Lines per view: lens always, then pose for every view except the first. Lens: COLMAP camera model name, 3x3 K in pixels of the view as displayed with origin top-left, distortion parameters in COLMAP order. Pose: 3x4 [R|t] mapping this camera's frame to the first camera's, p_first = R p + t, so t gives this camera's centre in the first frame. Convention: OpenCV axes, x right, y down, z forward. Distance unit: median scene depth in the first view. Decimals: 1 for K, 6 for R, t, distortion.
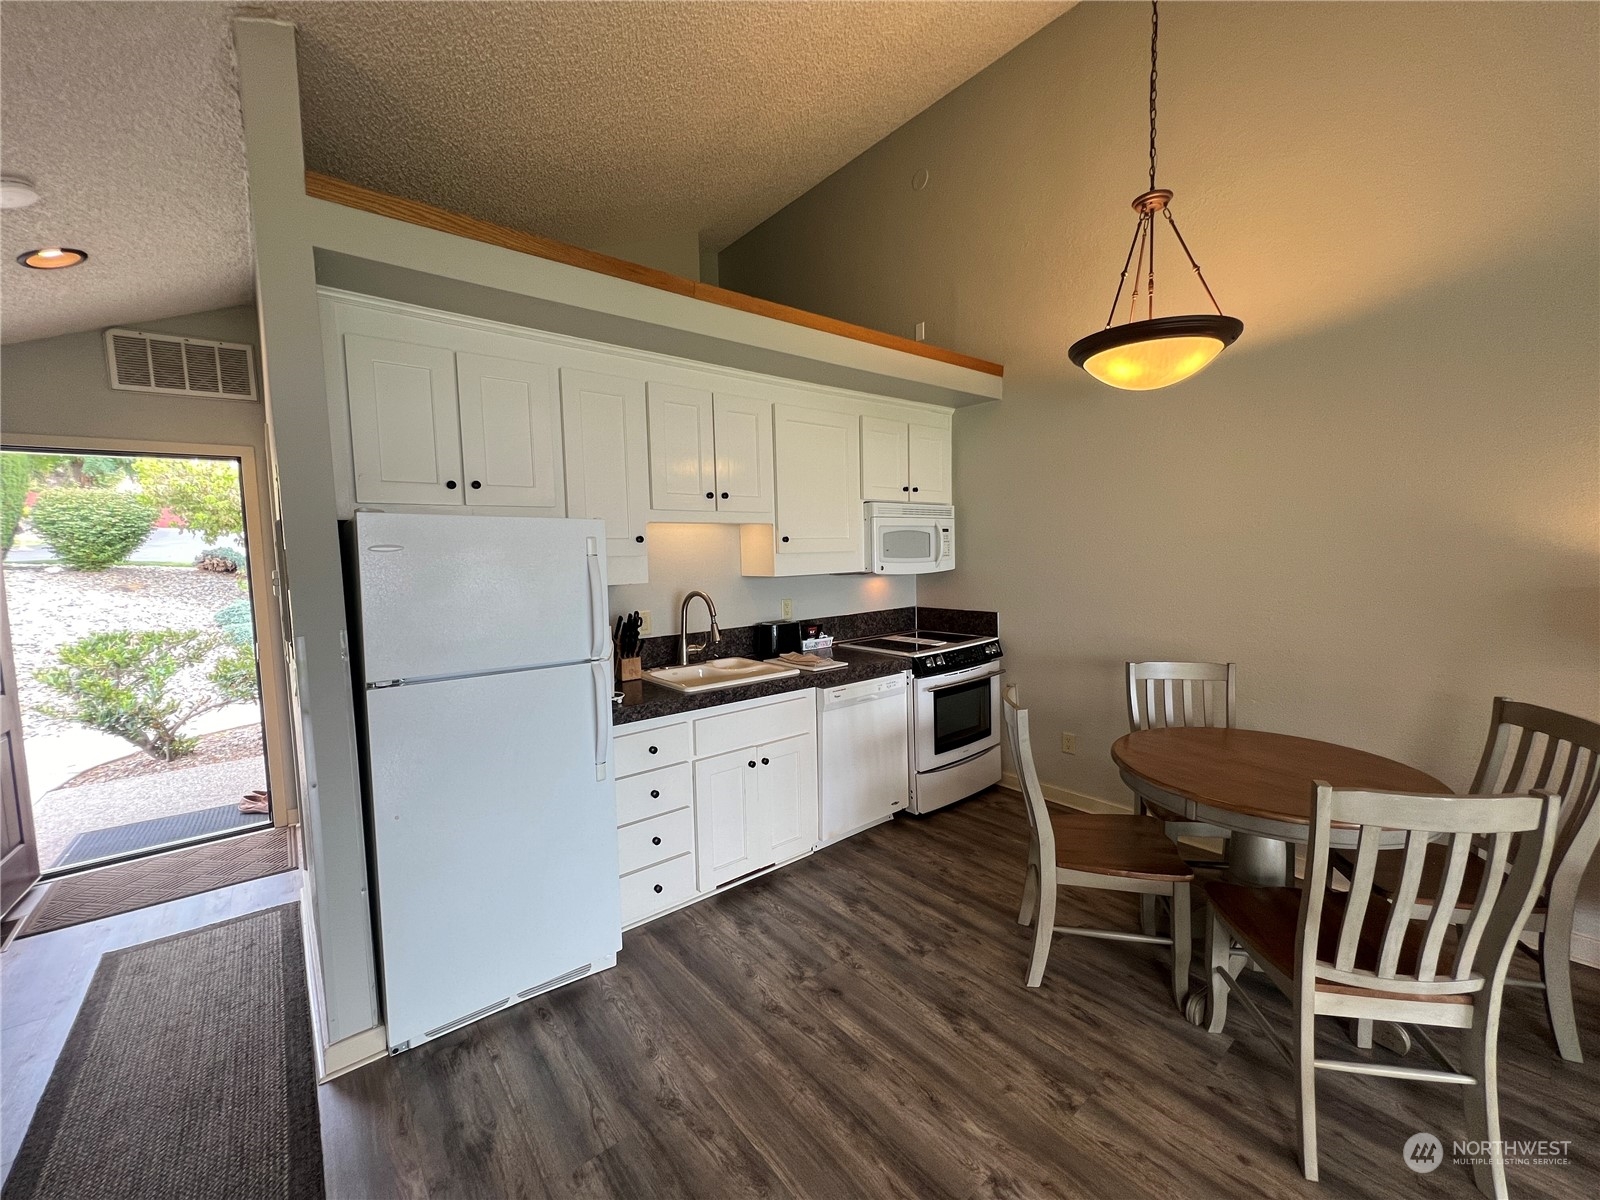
lens RADIAL K [[640.4, 0, 793.8], [0, 640.4, 597.9], [0, 0, 1]] dist [-0.002854, 0.000785]
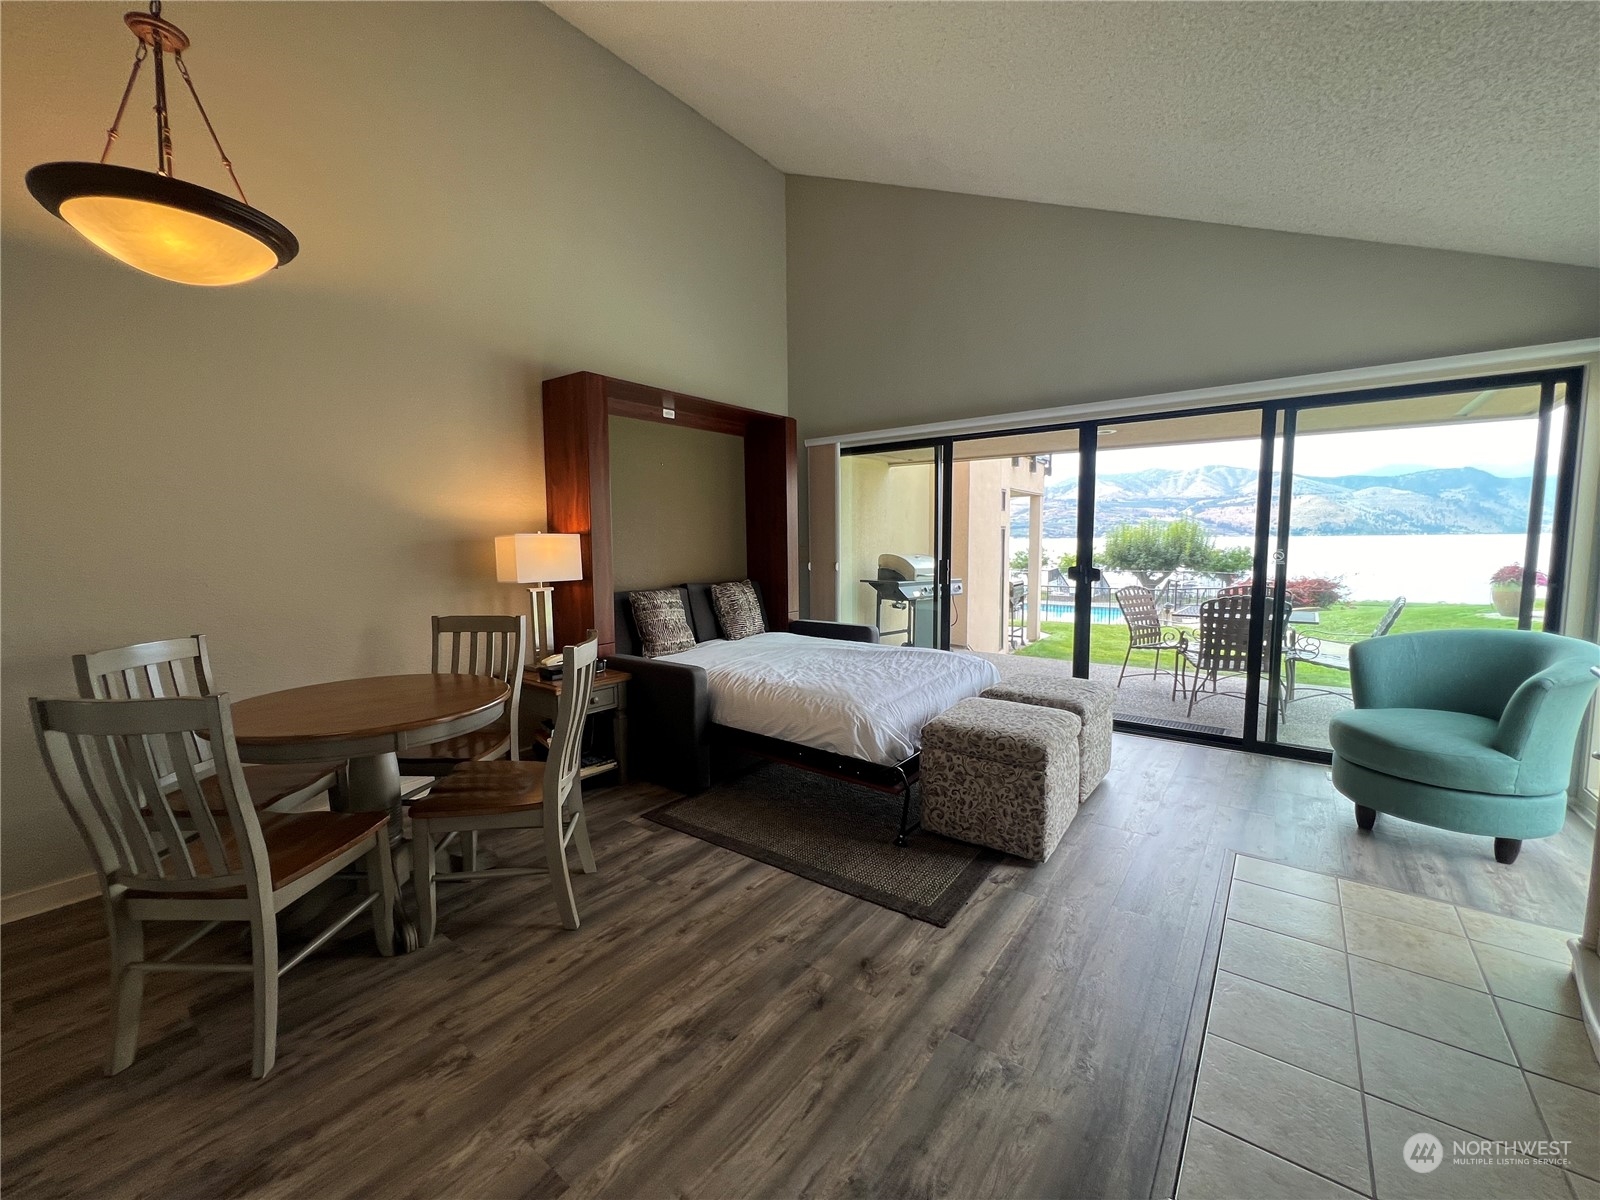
lens RADIAL K [[640.4, 0, 793.8], [0, 640.4, 597.9], [0, 0, 1]] dist [-0.002854, 0.000785]
pose [[-0.230177, -0.062118, 0.971164, -0.514258], [0.087136, 0.992636, 0.084144, 0.076146], [-0.969240, 0.103991, -0.223069, 0.623161]]
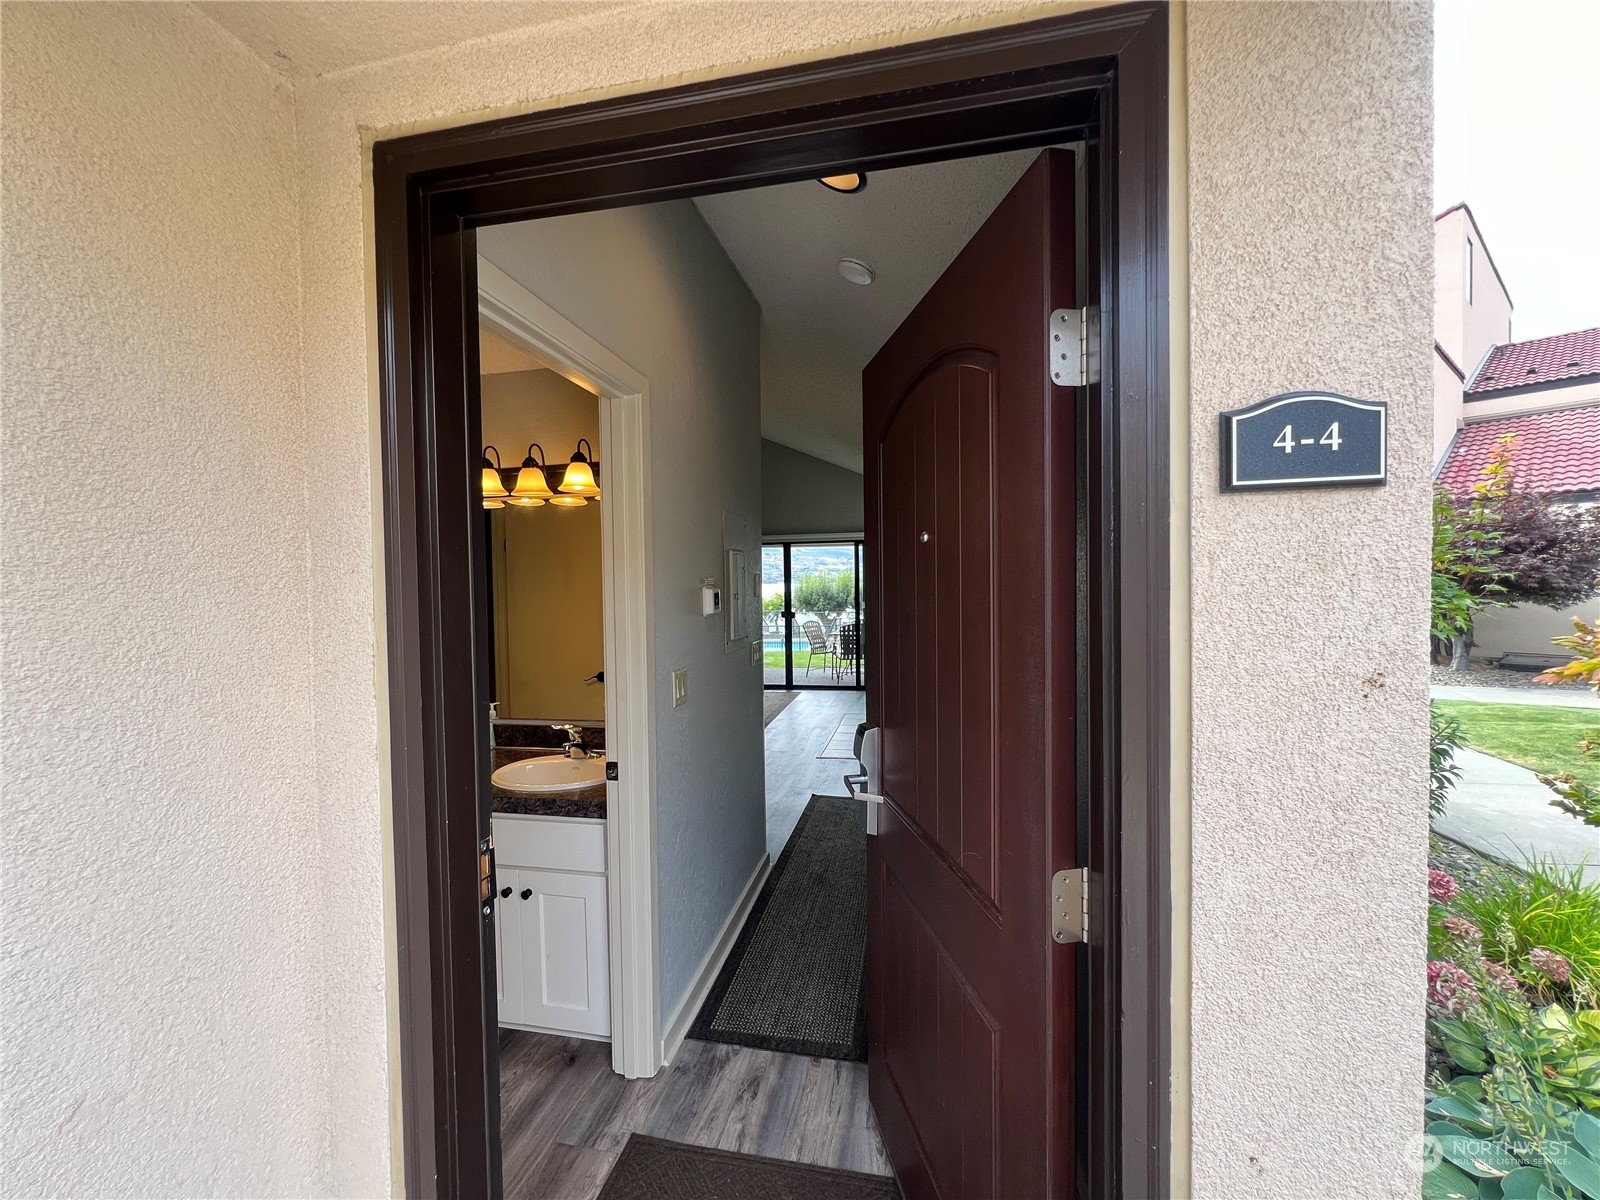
lens RADIAL K [[640.4, 0, 793.8], [0, 640.4, 597.9], [0, 0, 1]] dist [-0.002854, 0.000785]
pose [[-0.632254, 0.015721, 0.774601, -2.211422], [0.089514, 0.994581, 0.052878, -0.094973], [-0.769572, 0.102770, -0.630235, 2.030684]]
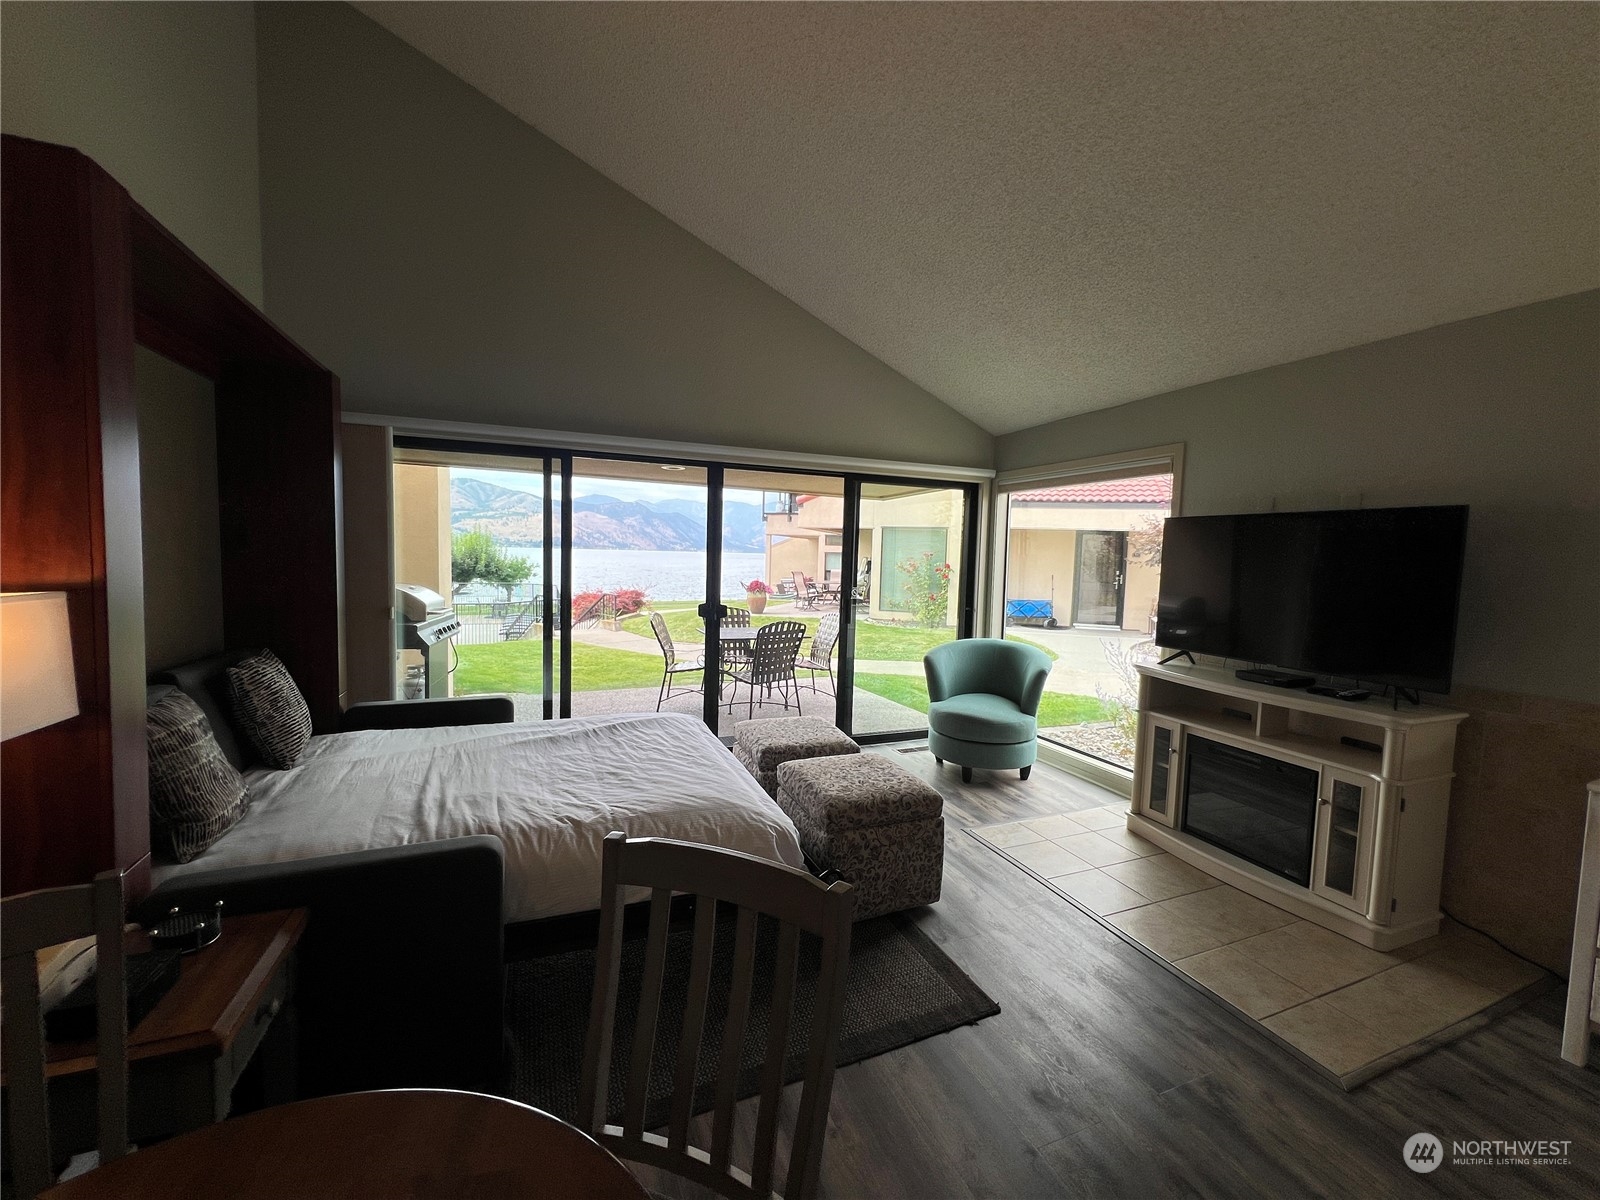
lens RADIAL K [[640.4, 0, 793.8], [0, 640.4, 597.9], [0, 0, 1]] dist [-0.002854, 0.000785]
pose [[-0.957596, -0.021311, 0.287327, 0.550346], [0.017821, 0.990970, 0.132895, -0.079742], [-0.287564, 0.132381, -0.948568, 1.230694]]
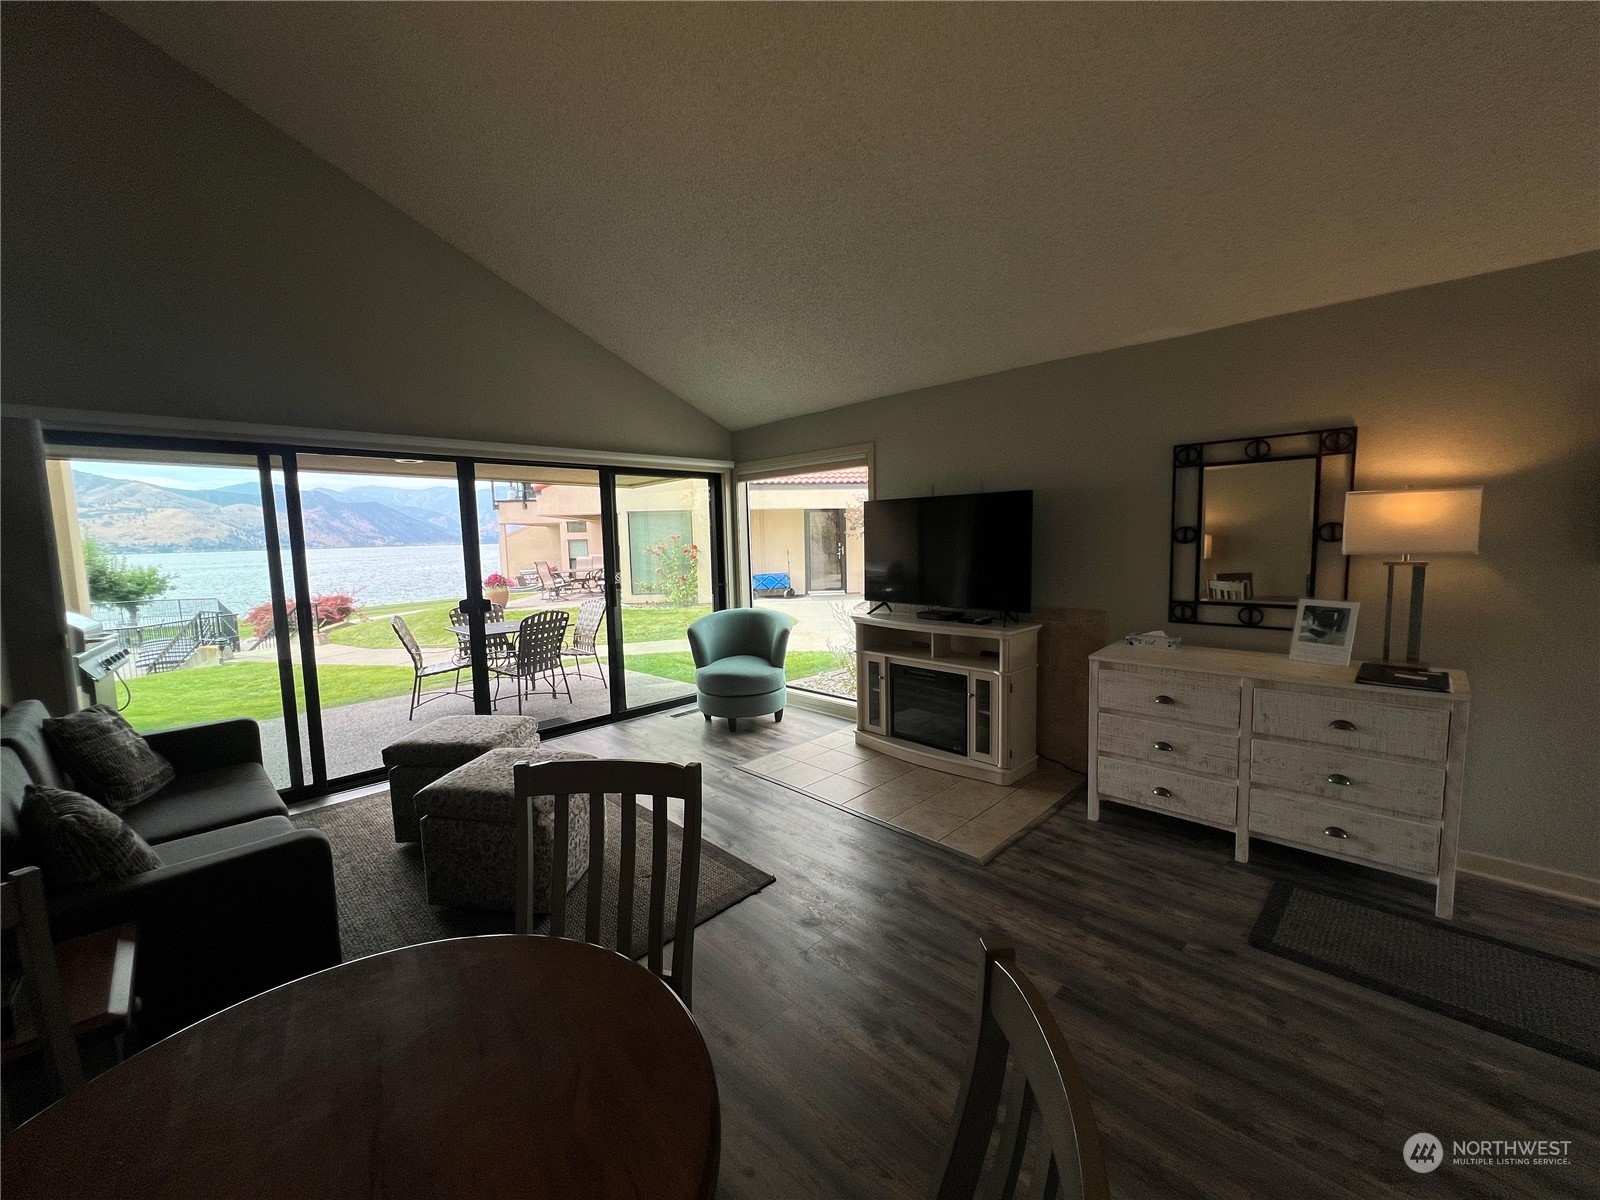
lens RADIAL K [[640.4, 0, 793.8], [0, 640.4, 597.9], [0, 0, 1]] dist [-0.002854, 0.000785]
pose [[-0.993539, 0.058638, -0.097173, 0.575430], [0.041255, 0.984214, 0.172105, -0.112165], [0.105731, 0.166984, -0.980274, 1.520490]]
